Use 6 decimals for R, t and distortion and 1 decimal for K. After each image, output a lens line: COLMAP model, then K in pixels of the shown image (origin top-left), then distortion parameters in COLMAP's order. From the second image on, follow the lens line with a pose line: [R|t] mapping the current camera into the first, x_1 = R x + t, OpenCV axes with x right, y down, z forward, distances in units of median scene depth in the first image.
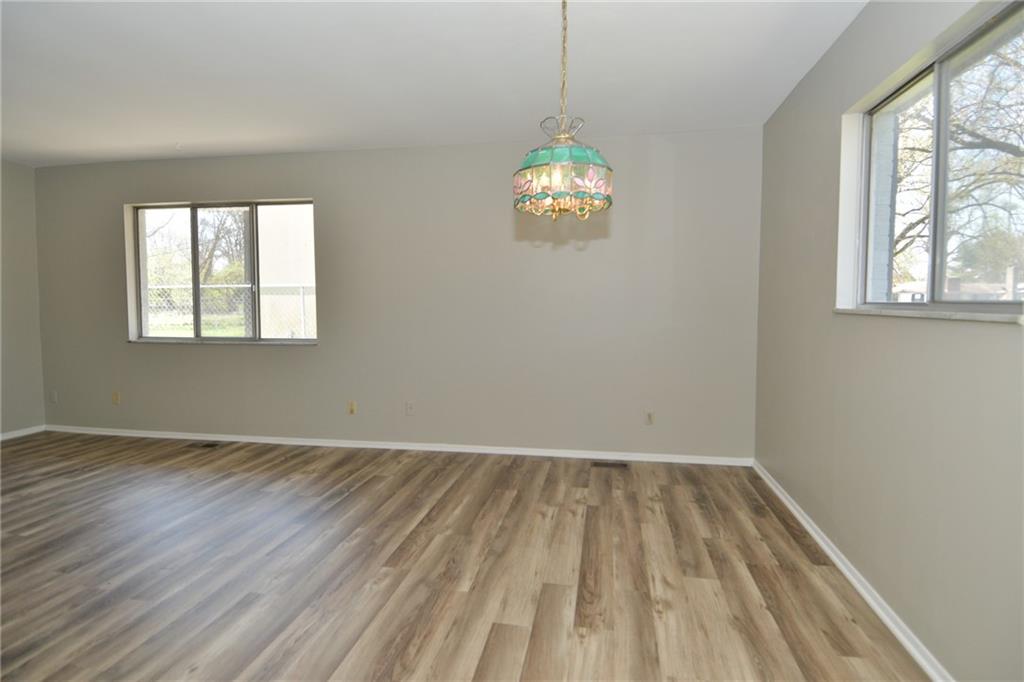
lens RADIAL K [[533.6, 0, 513.2], [0, 533.6, 333.6], [0, 0, 1]] dist [0.050993, -0.055302]
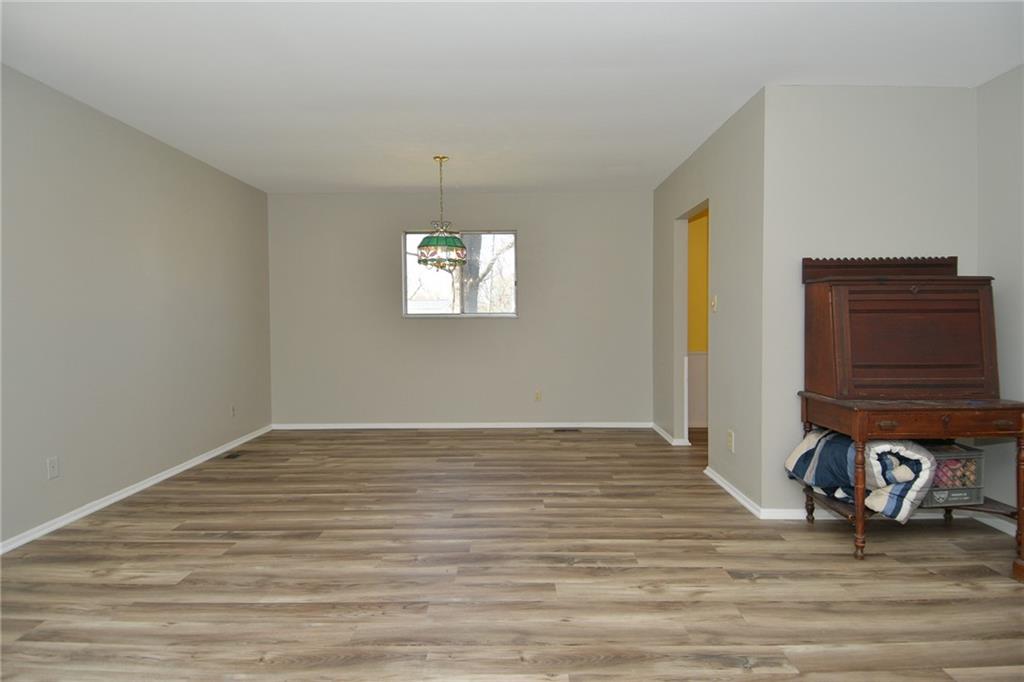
lens RADIAL K [[533.6, 0, 513.2], [0, 533.6, 333.6], [0, 0, 1]] dist [0.050993, -0.055302]
pose [[-0.168184, -0.025634, 0.985422, -1.135907], [0.062490, 0.997374, 0.036610, -0.020363], [-0.983773, 0.067736, -0.166141, 0.636476]]
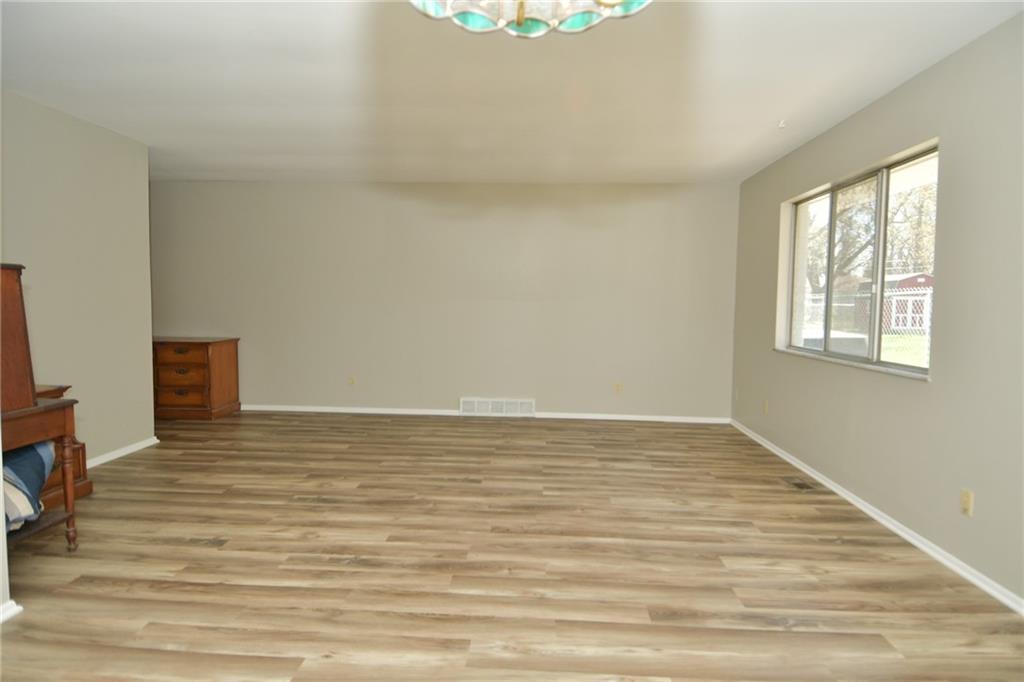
lens RADIAL K [[533.6, 0, 513.2], [0, 533.6, 333.6], [0, 0, 1]] dist [0.050993, -0.055302]
pose [[0.120399, 0.056223, -0.991132, 0.214556], [-0.069438, 0.996427, 0.048088, -0.034475], [0.990294, 0.063033, 0.123873, 0.567660]]
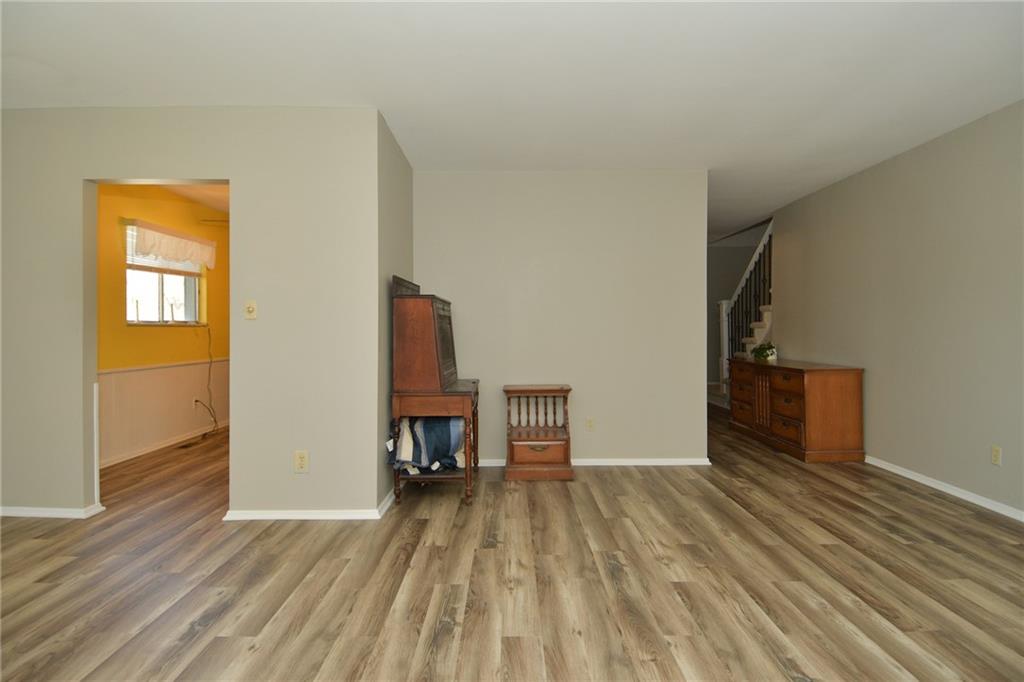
lens RADIAL K [[533.6, 0, 513.2], [0, 533.6, 333.6], [0, 0, 1]] dist [0.050993, -0.055302]
pose [[-0.982604, 0.000973, -0.185712, -0.436729], [-0.011501, 0.997748, 0.066082, -0.039472], [0.185358, 0.067069, -0.980380, 1.014133]]
